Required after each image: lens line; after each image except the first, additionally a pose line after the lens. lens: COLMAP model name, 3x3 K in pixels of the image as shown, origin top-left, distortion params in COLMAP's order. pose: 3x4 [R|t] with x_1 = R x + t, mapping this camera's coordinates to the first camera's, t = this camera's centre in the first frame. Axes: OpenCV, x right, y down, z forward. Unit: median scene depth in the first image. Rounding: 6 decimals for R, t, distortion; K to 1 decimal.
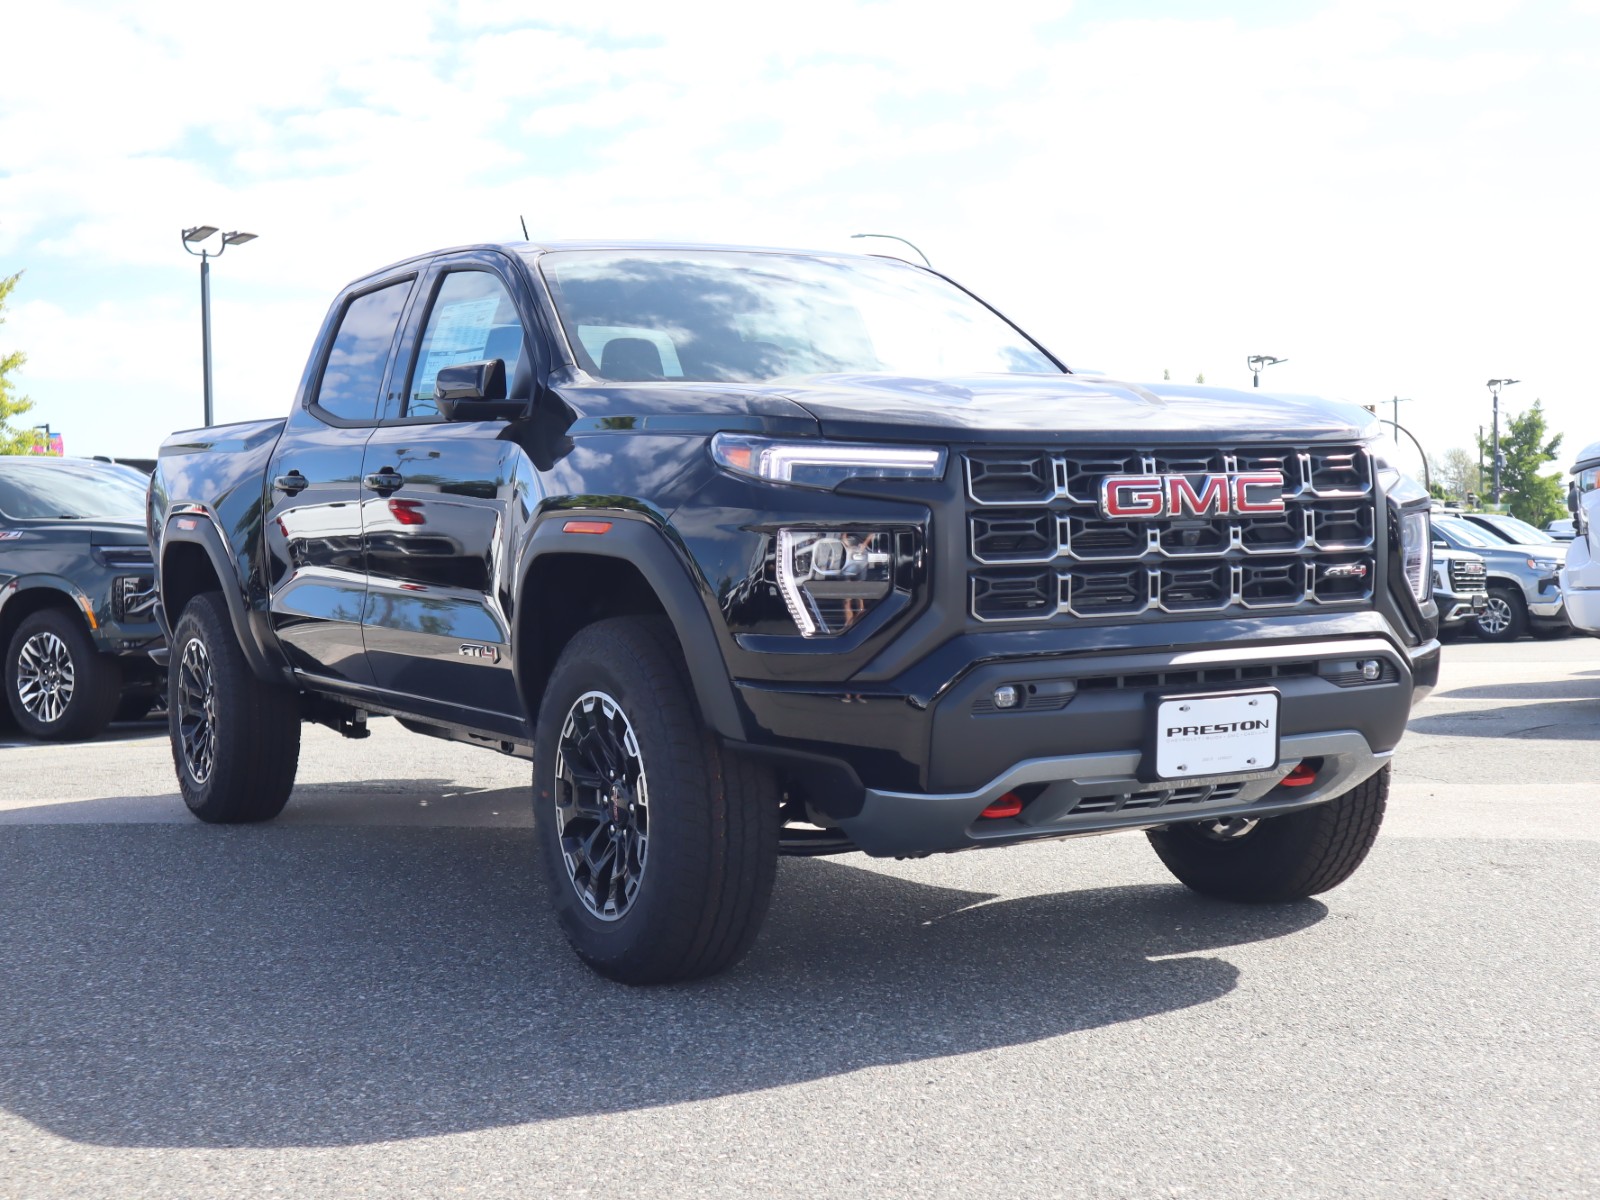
lens RADIAL K [[2700.7, 0, 800.0], [0, 2700.7, 600.0], [0, 0, 1]] dist [0.002023, 0.802092]
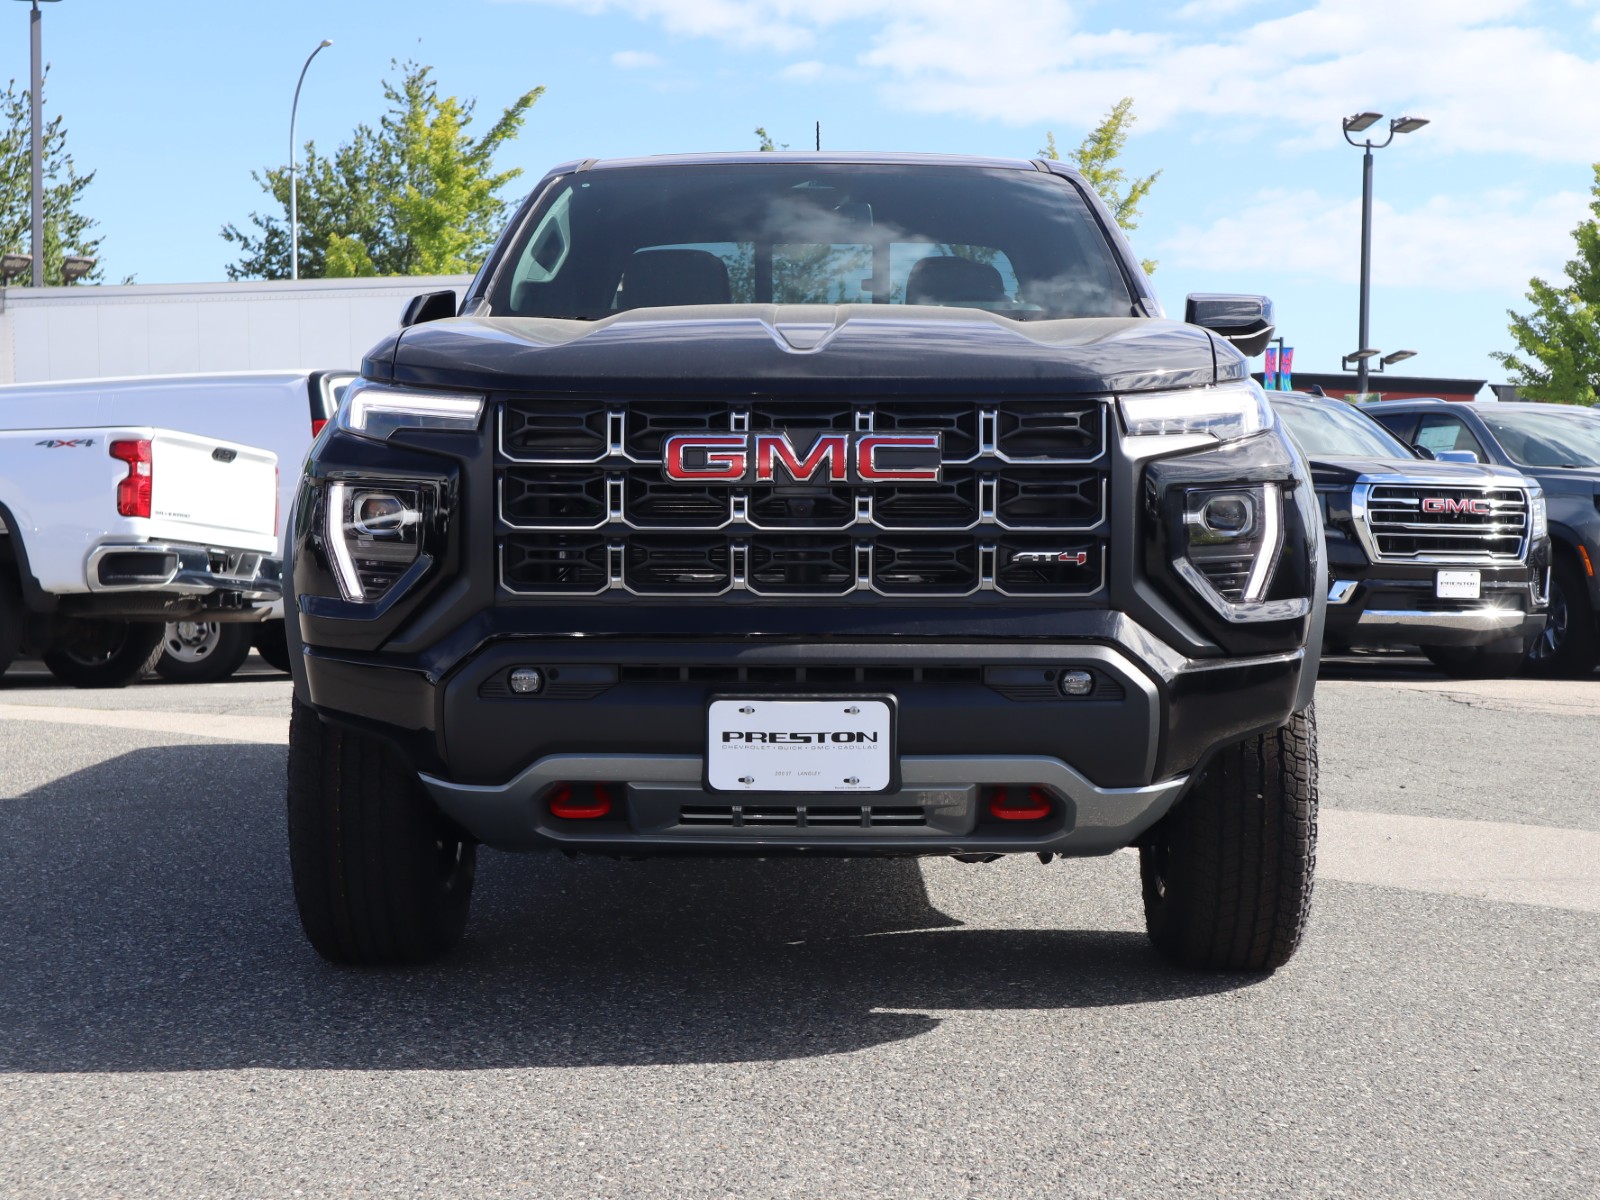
lens RADIAL K [[3136.2, 0, 800.0], [0, 3136.2, 600.0], [0, 0, 1]] dist [0.016615, 0.148760]
pose [[0.821940, 0.053869, -0.567020, 0.705880], [-0.041402, 0.998535, 0.034849, -0.028891], [0.568067, -0.005168, 0.822966, 0.203338]]
